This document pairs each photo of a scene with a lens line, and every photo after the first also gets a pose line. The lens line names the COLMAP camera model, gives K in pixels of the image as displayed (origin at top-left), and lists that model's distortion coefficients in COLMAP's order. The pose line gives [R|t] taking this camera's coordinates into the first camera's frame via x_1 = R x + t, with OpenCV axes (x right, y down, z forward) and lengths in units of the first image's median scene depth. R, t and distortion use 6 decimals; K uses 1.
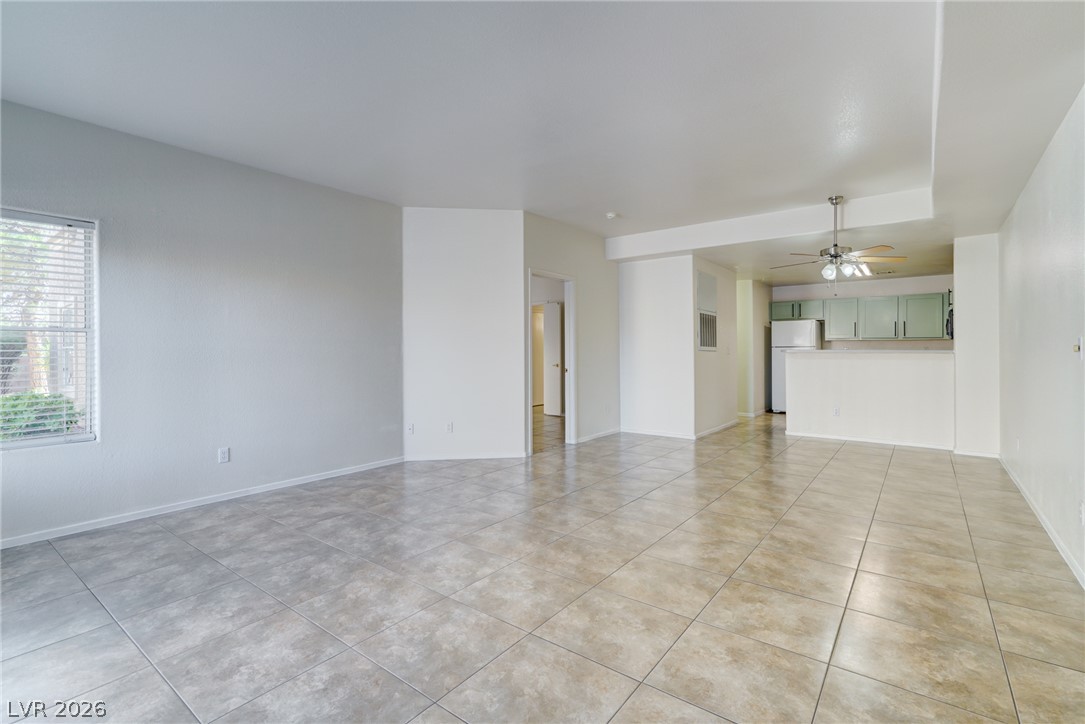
lens RADIAL K [[492.8, 0, 542.3], [0, 492.8, 354.3], [0, 0, 1]] dist [-0.000036, 0.000093]
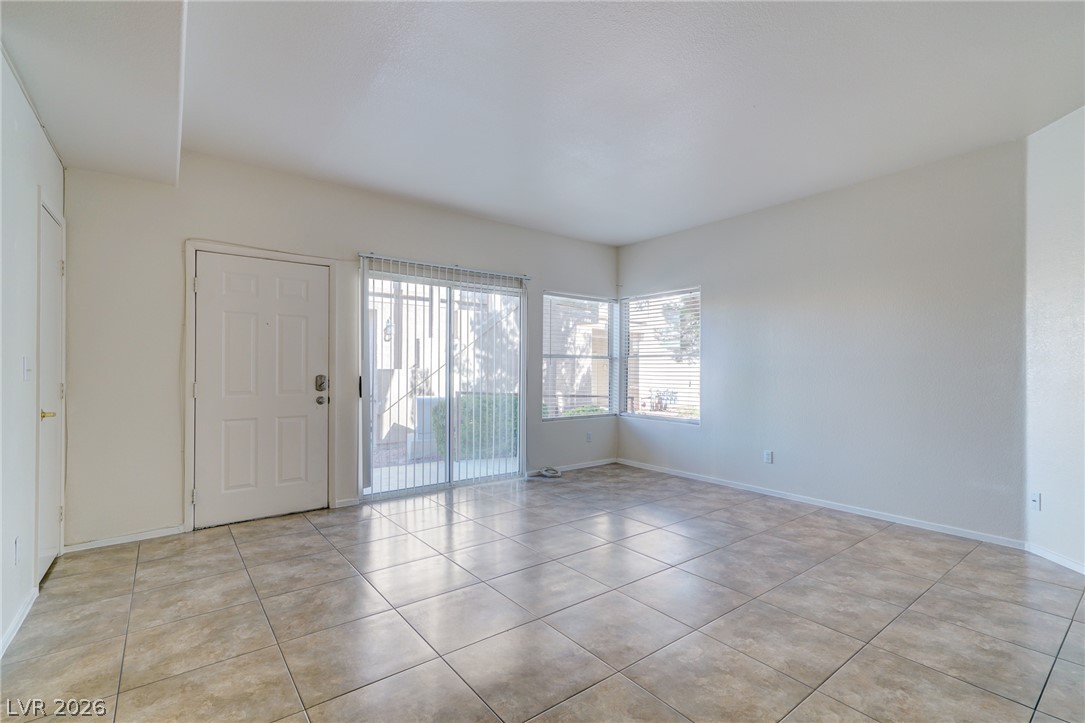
lens RADIAL K [[492.8, 0, 543.9], [0, 492.8, 363.4], [0, 0, 1]] dist [-0.000036, 0.000093]
pose [[-0.245951, -0.004995, -0.969269, 0.704455], [-0.012268, 0.999923, -0.002040, -0.012089], [0.969205, 0.011389, -0.245993, 0.849638]]
